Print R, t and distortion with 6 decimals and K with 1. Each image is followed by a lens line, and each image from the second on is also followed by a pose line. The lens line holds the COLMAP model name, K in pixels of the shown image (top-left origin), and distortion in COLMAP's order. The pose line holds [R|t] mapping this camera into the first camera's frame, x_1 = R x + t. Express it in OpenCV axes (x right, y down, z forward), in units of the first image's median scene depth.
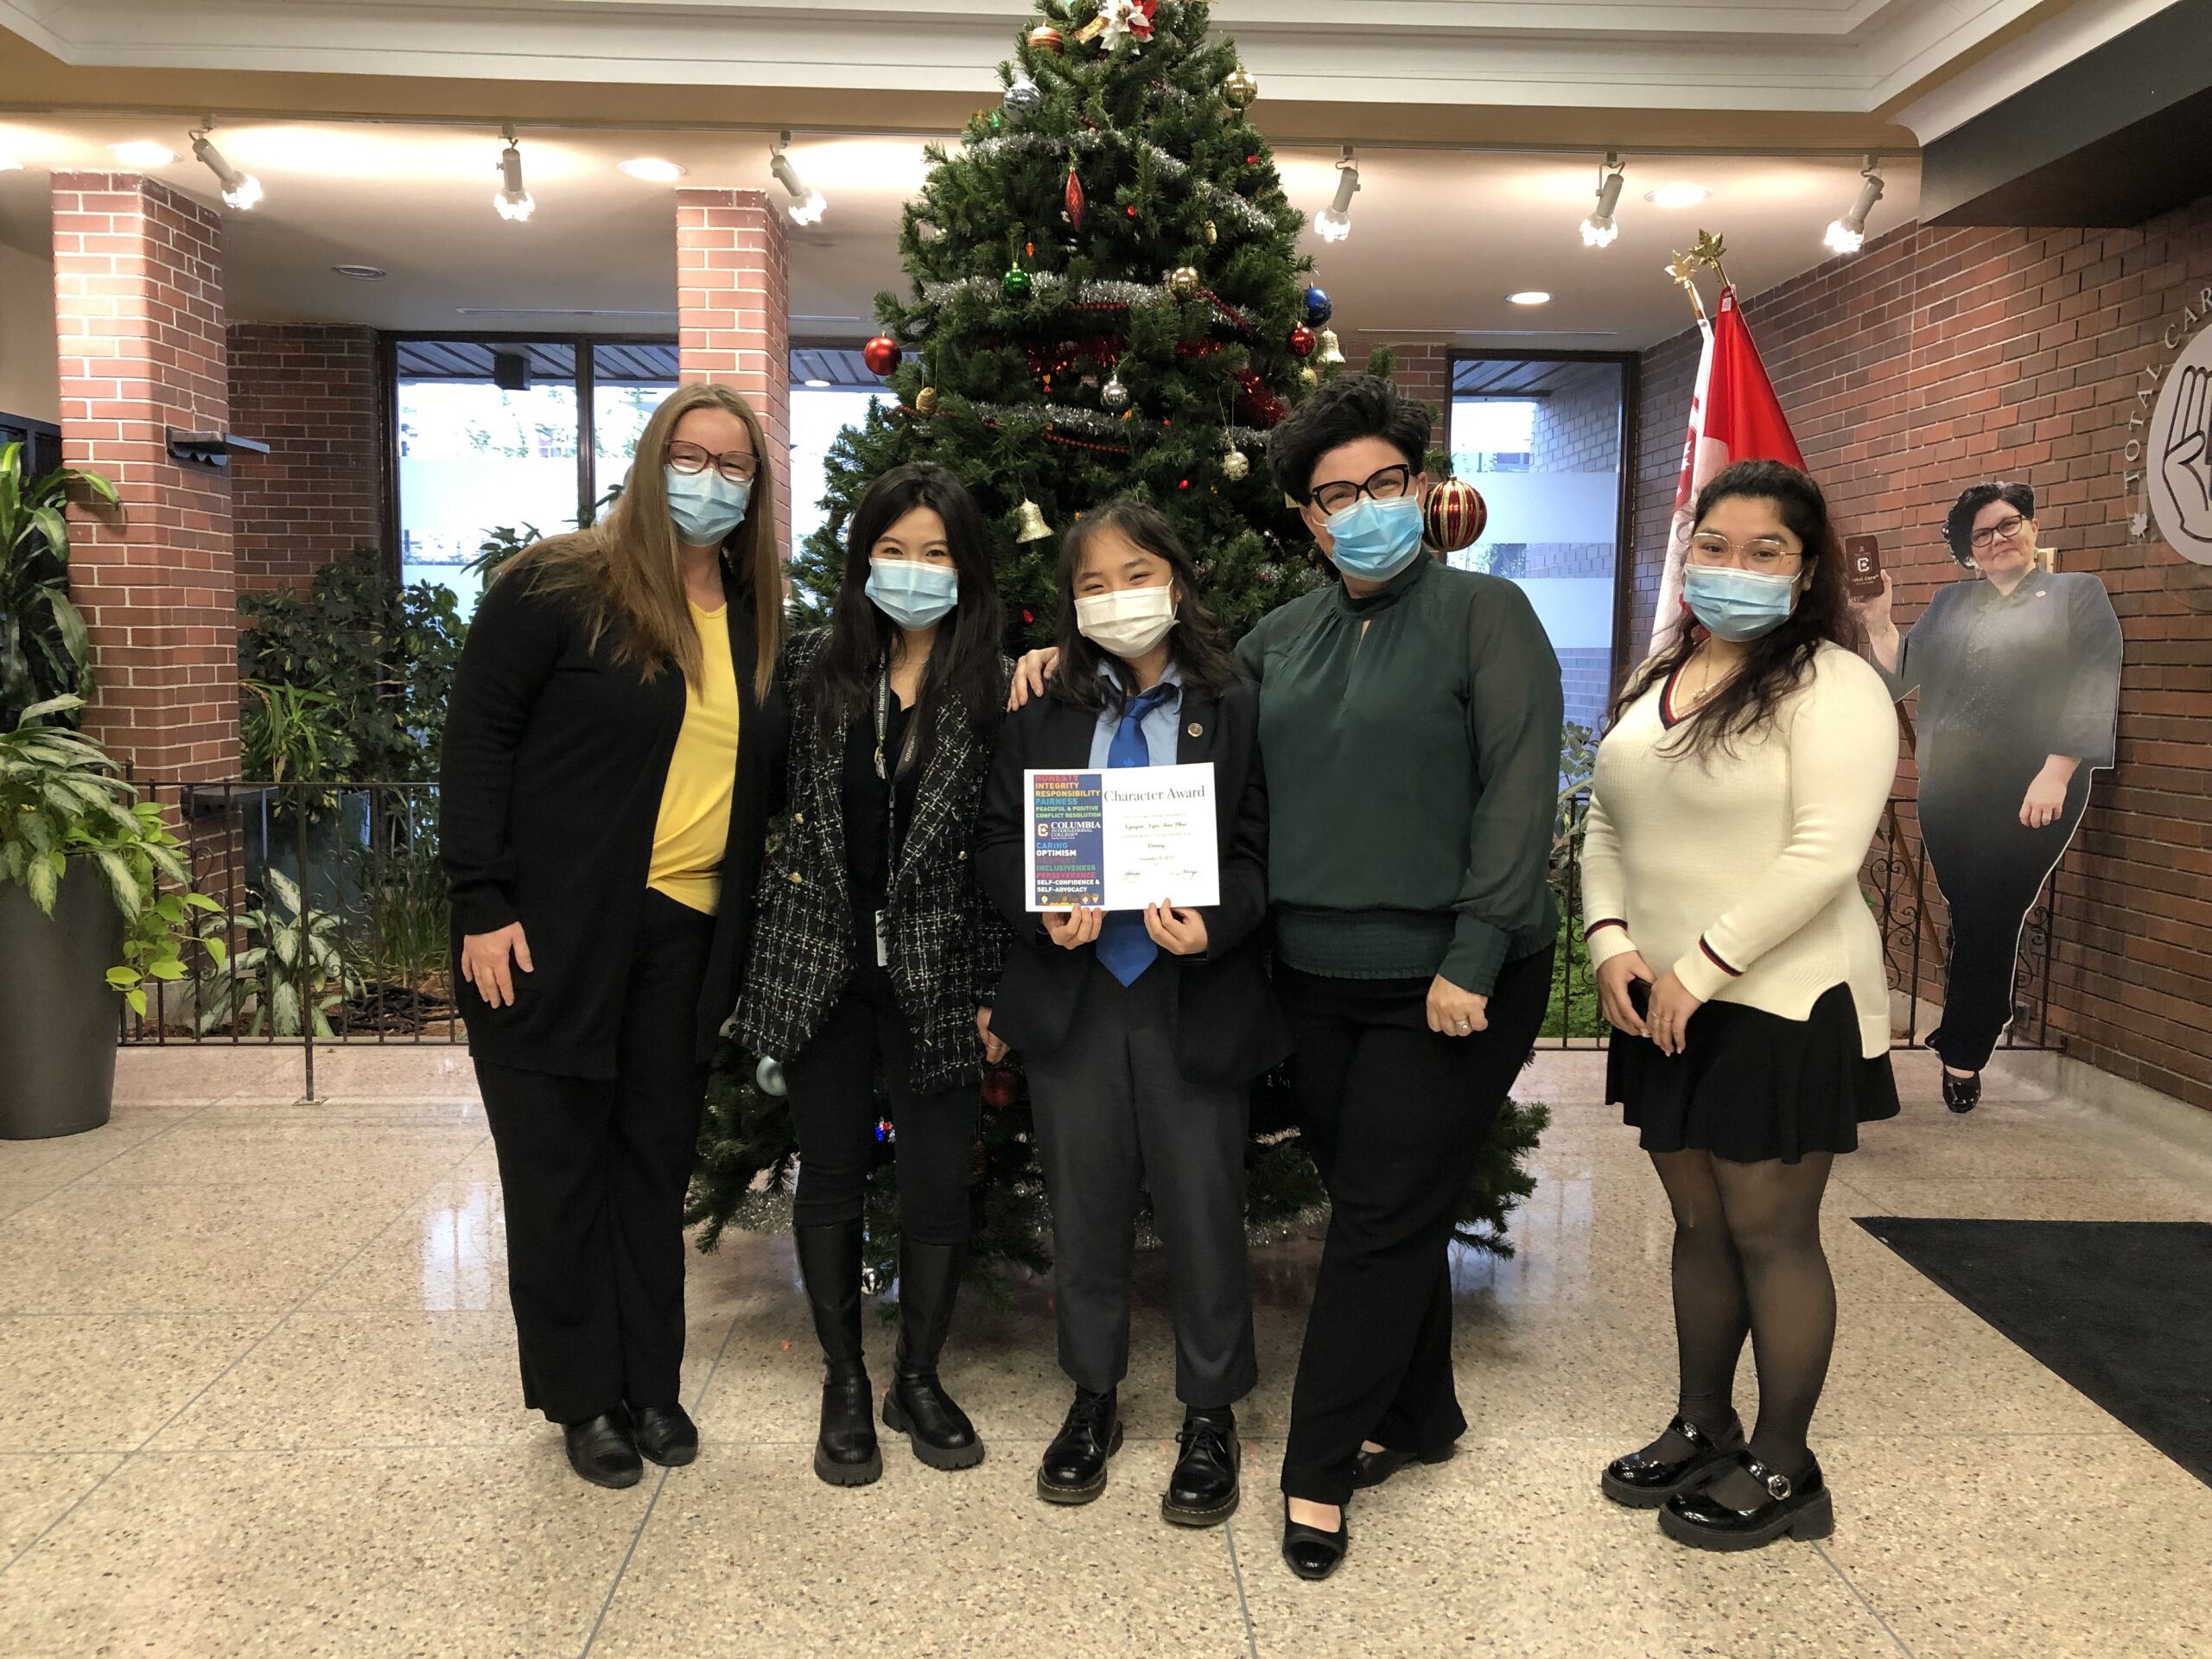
lens RADIAL K [[1820.6, 0, 1114.0], [0, 1820.6, 795.2], [0, 0, 1]] dist [0.042407, -0.029445]
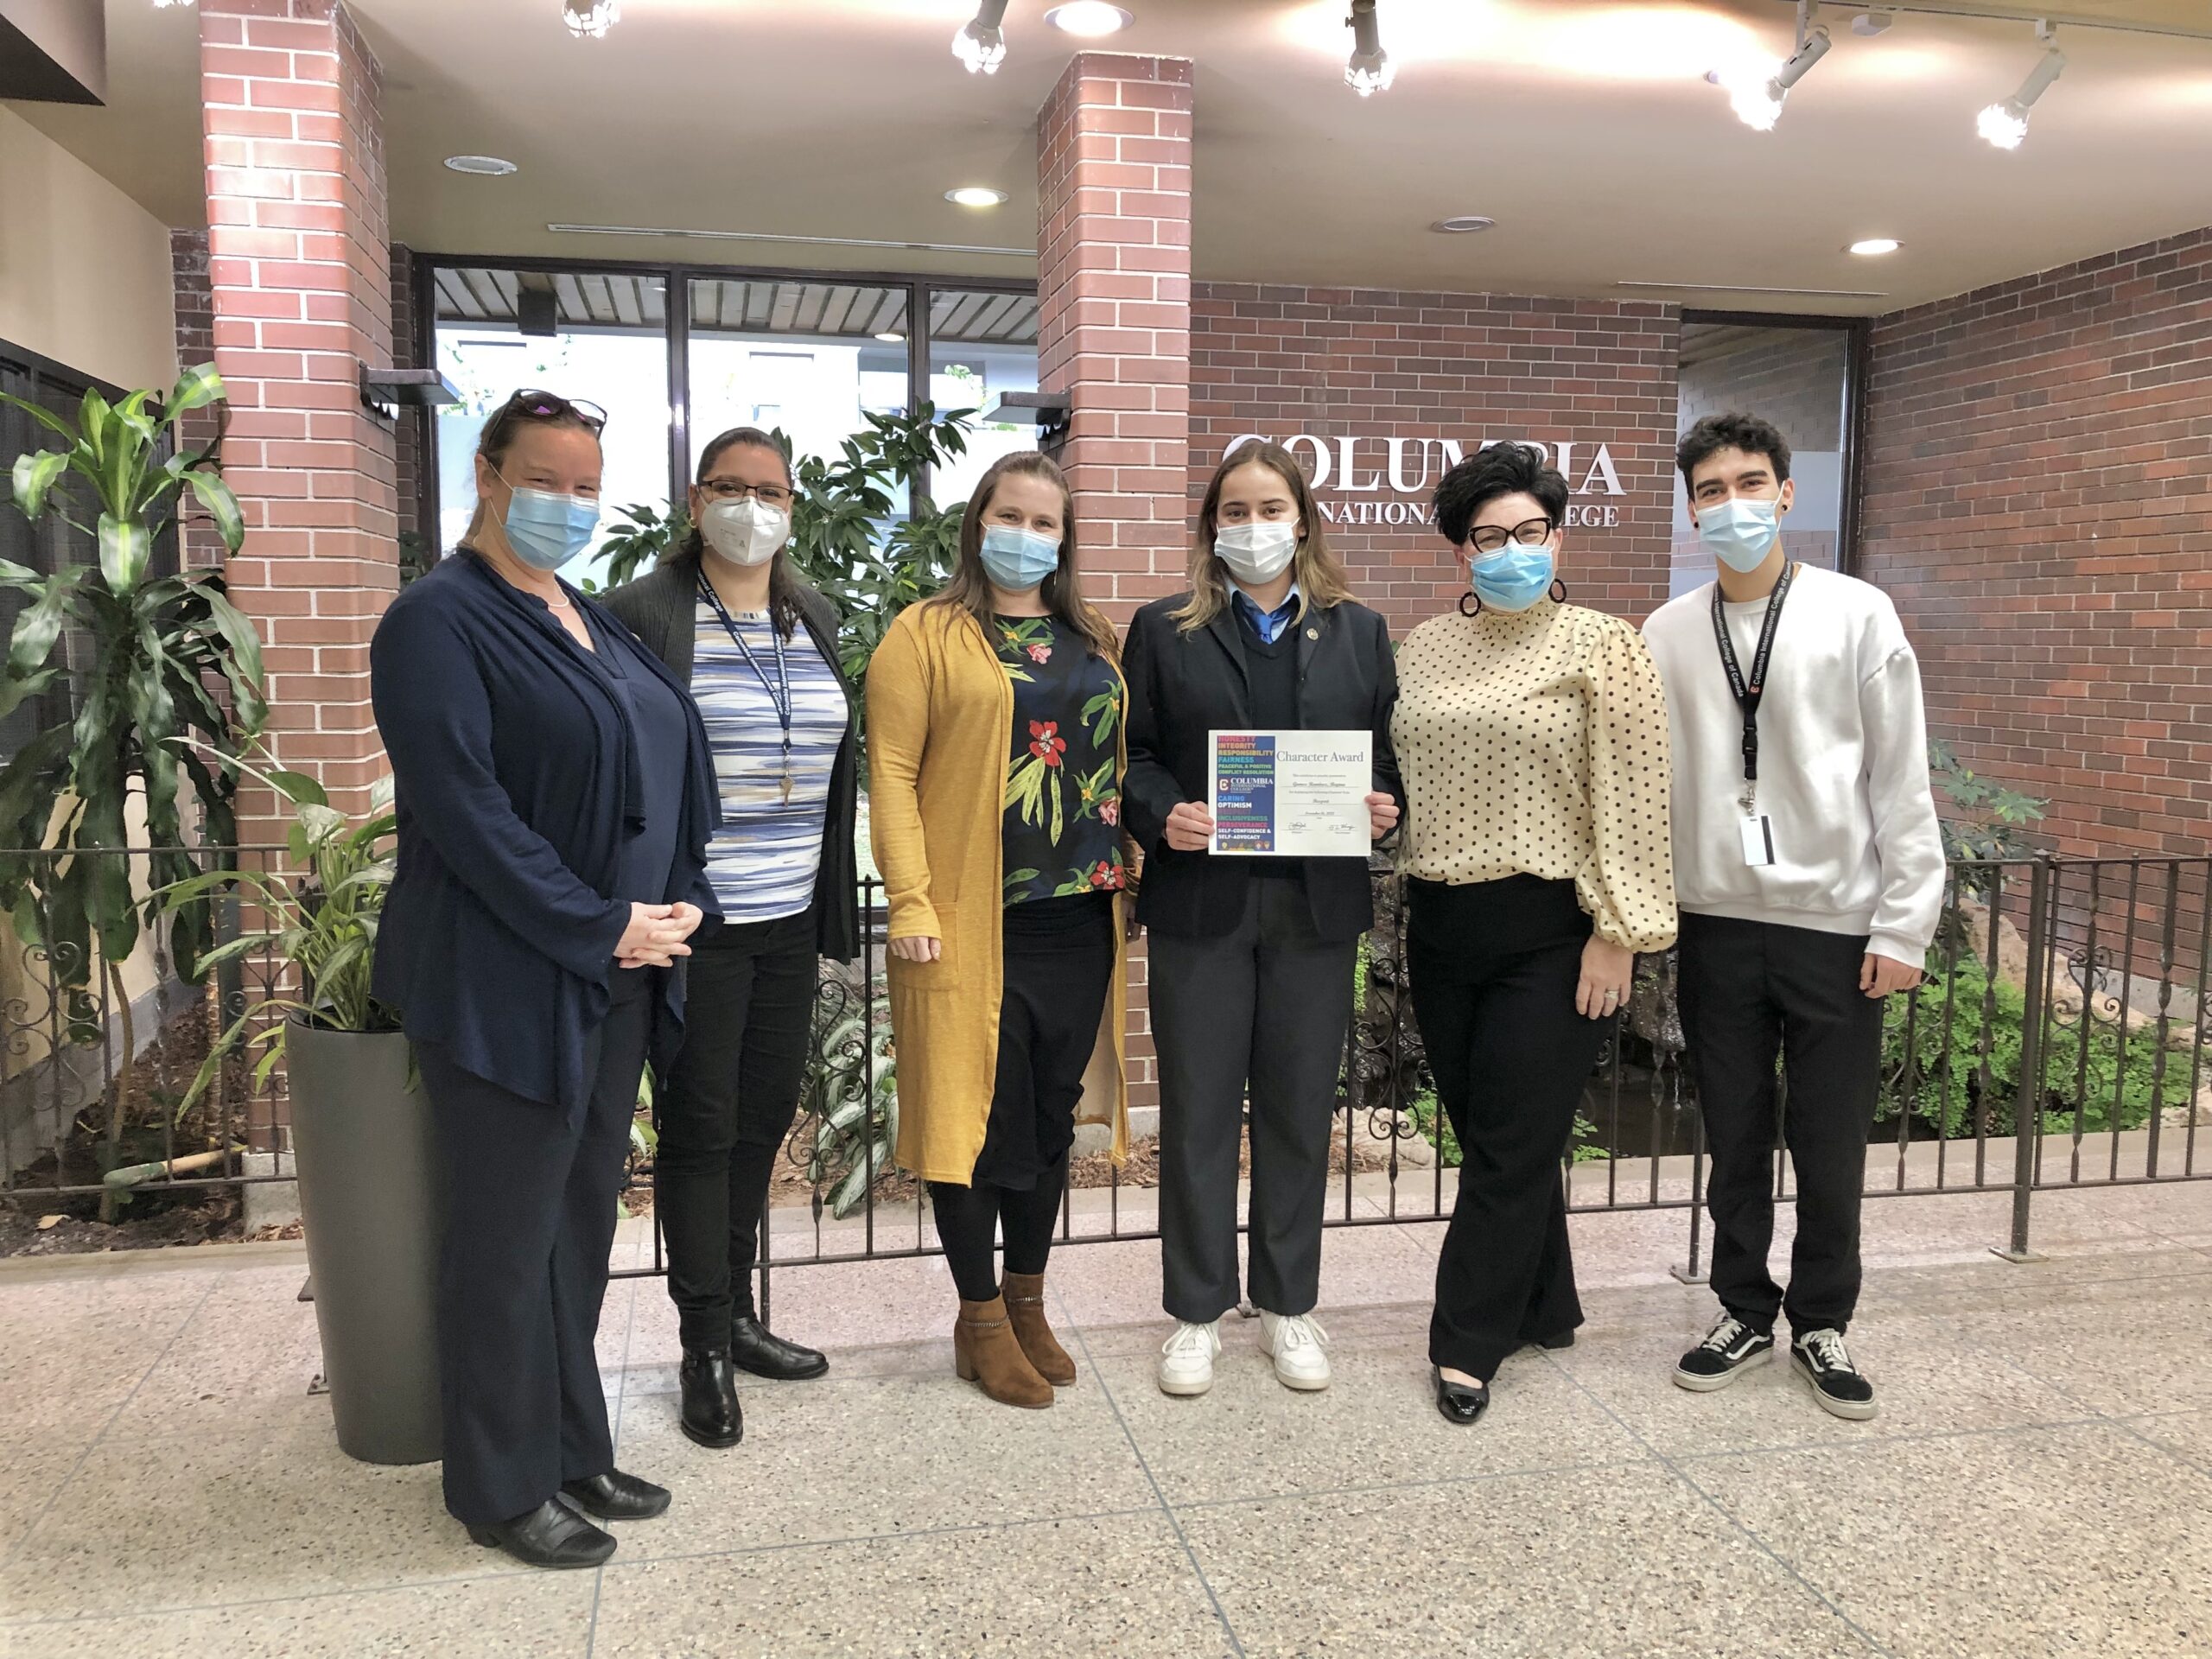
lens RADIAL K [[1820.6, 0, 1107.5], [0, 1820.6, 791.5], [0, 0, 1]] dist [0.042407, -0.029445]
pose [[0.985748, -0.020161, 0.167014, -0.427300], [0.018811, 0.999776, 0.009657, -0.044766], [-0.167171, -0.006378, 0.985907, 0.311127]]
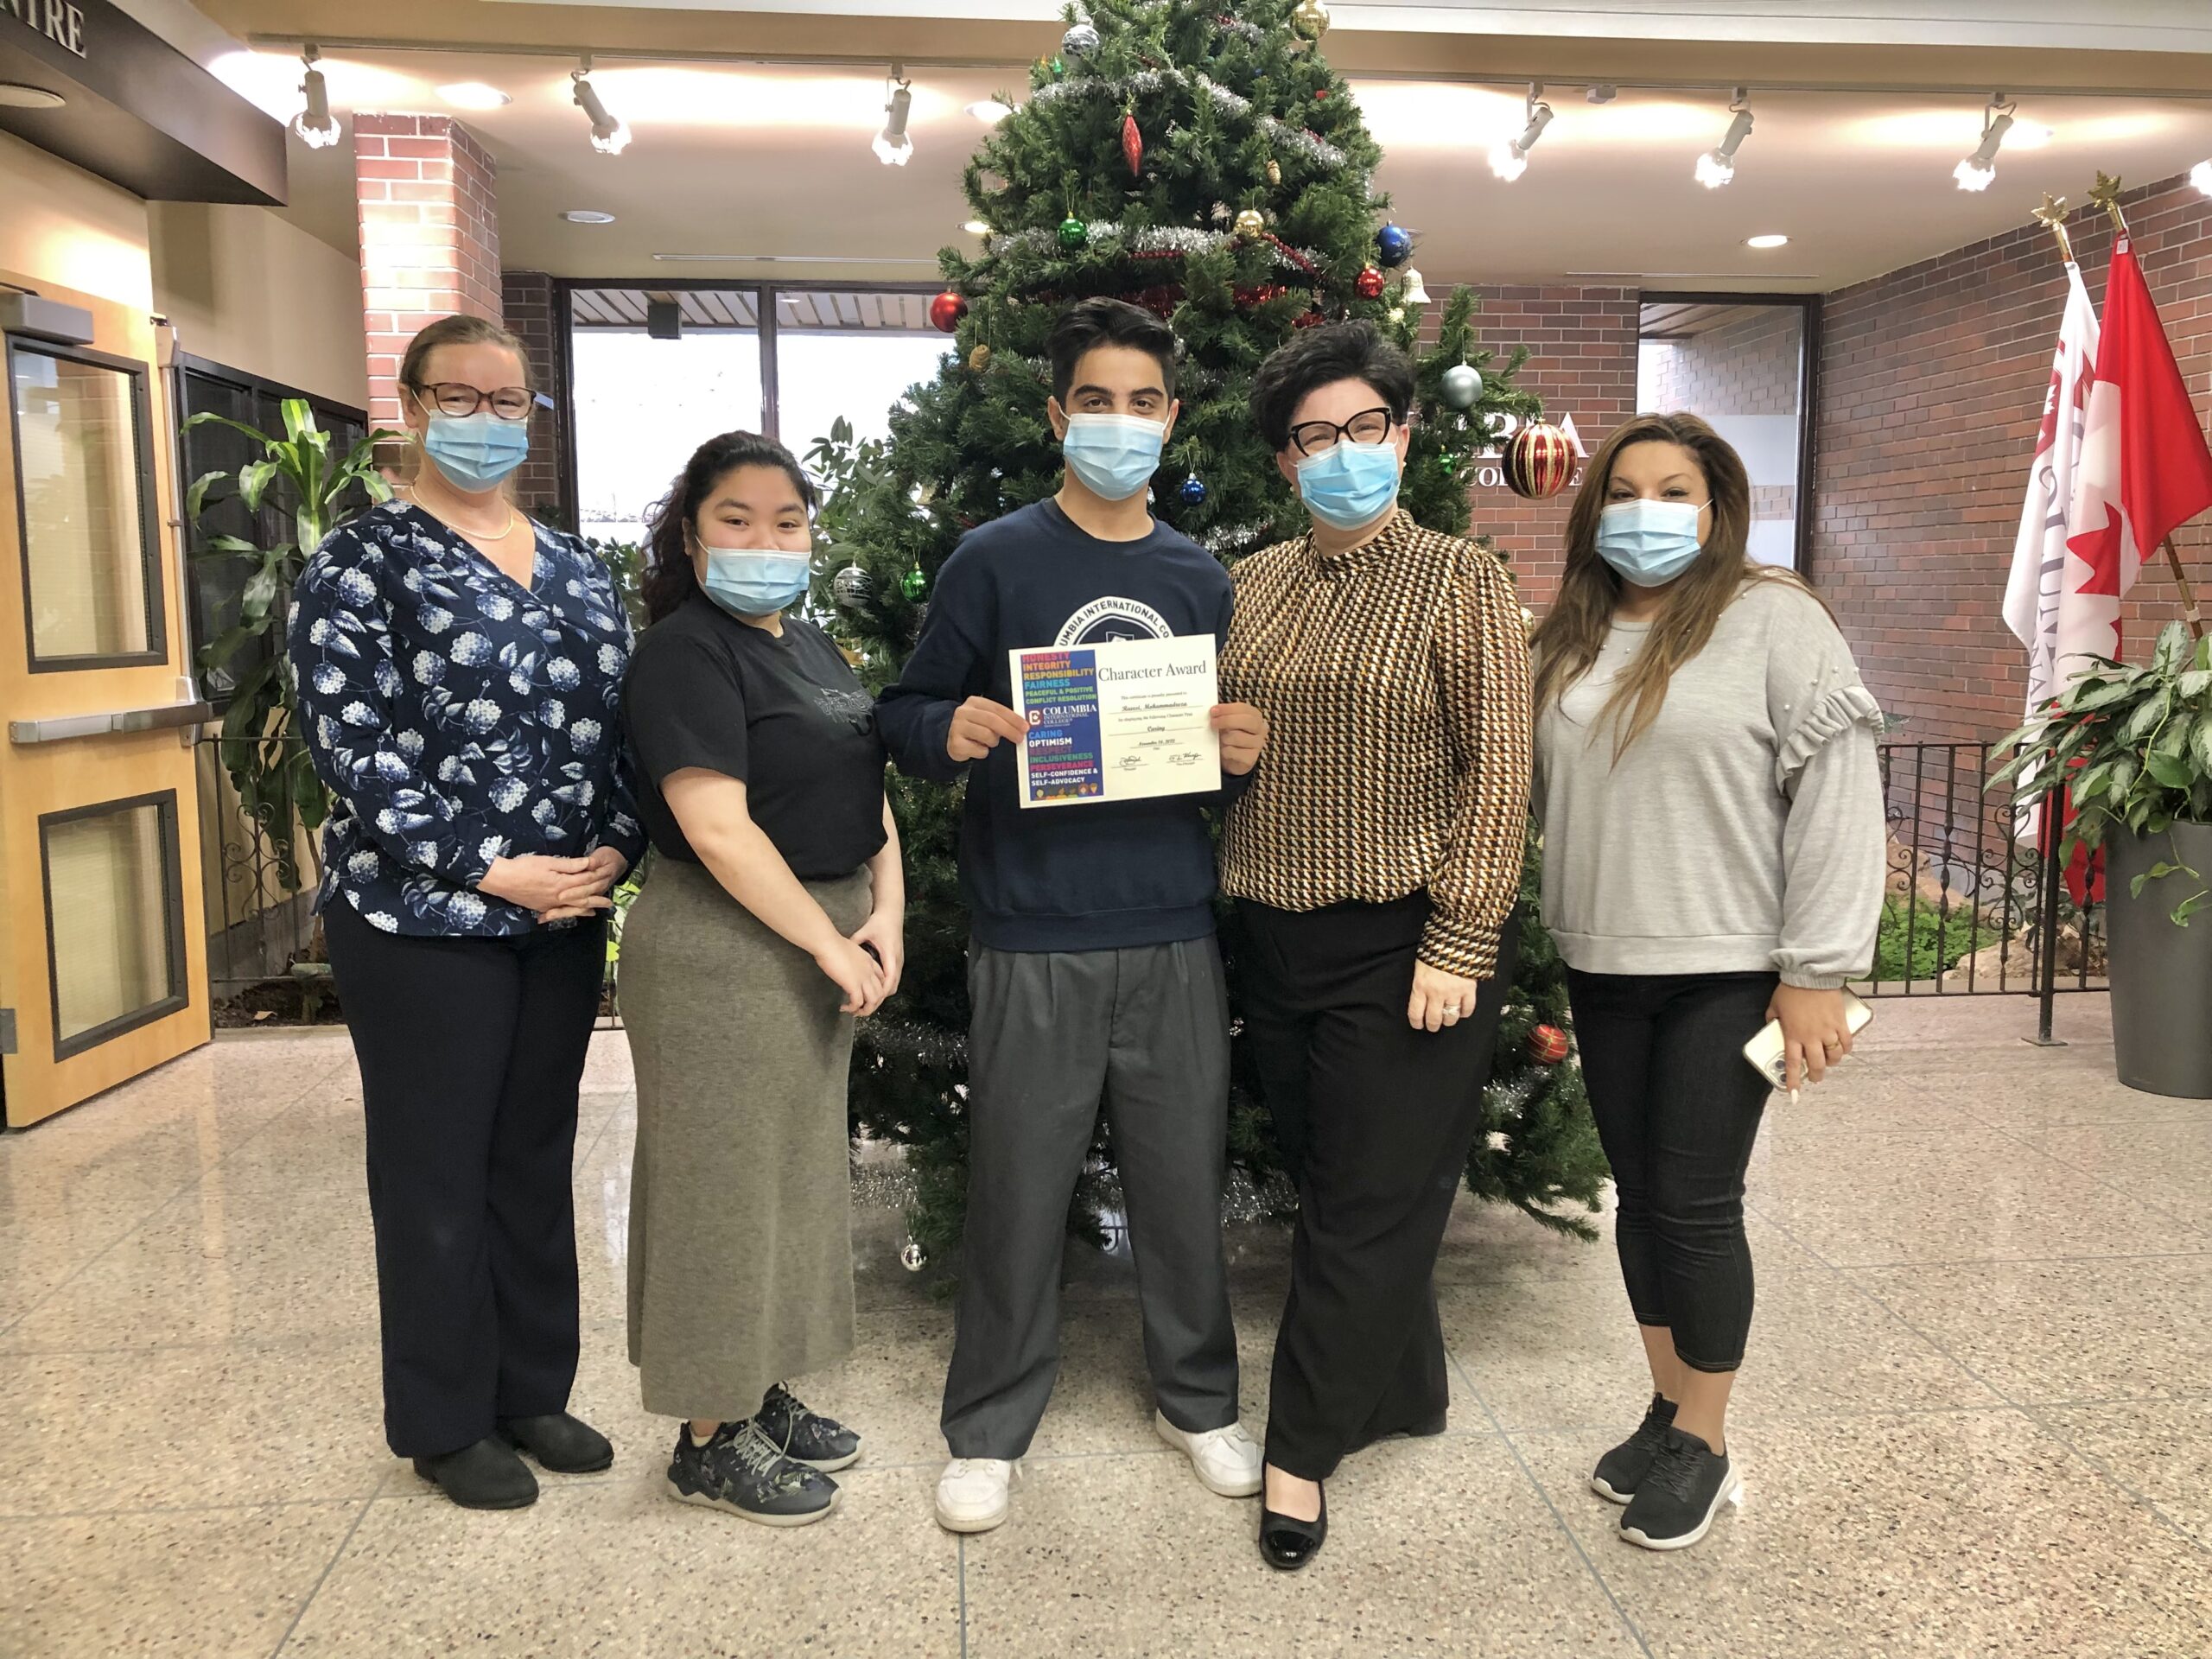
lens RADIAL K [[1820.6, 0, 1135.5], [0, 1820.6, 773.9], [0, 0, 1]] dist [0.042407, -0.029445]
pose [[0.997752, -0.021079, 0.063608, -0.284858], [0.019847, 0.999604, 0.019949, -0.011408], [-0.064003, -0.018641, 0.997776, 0.027308]]
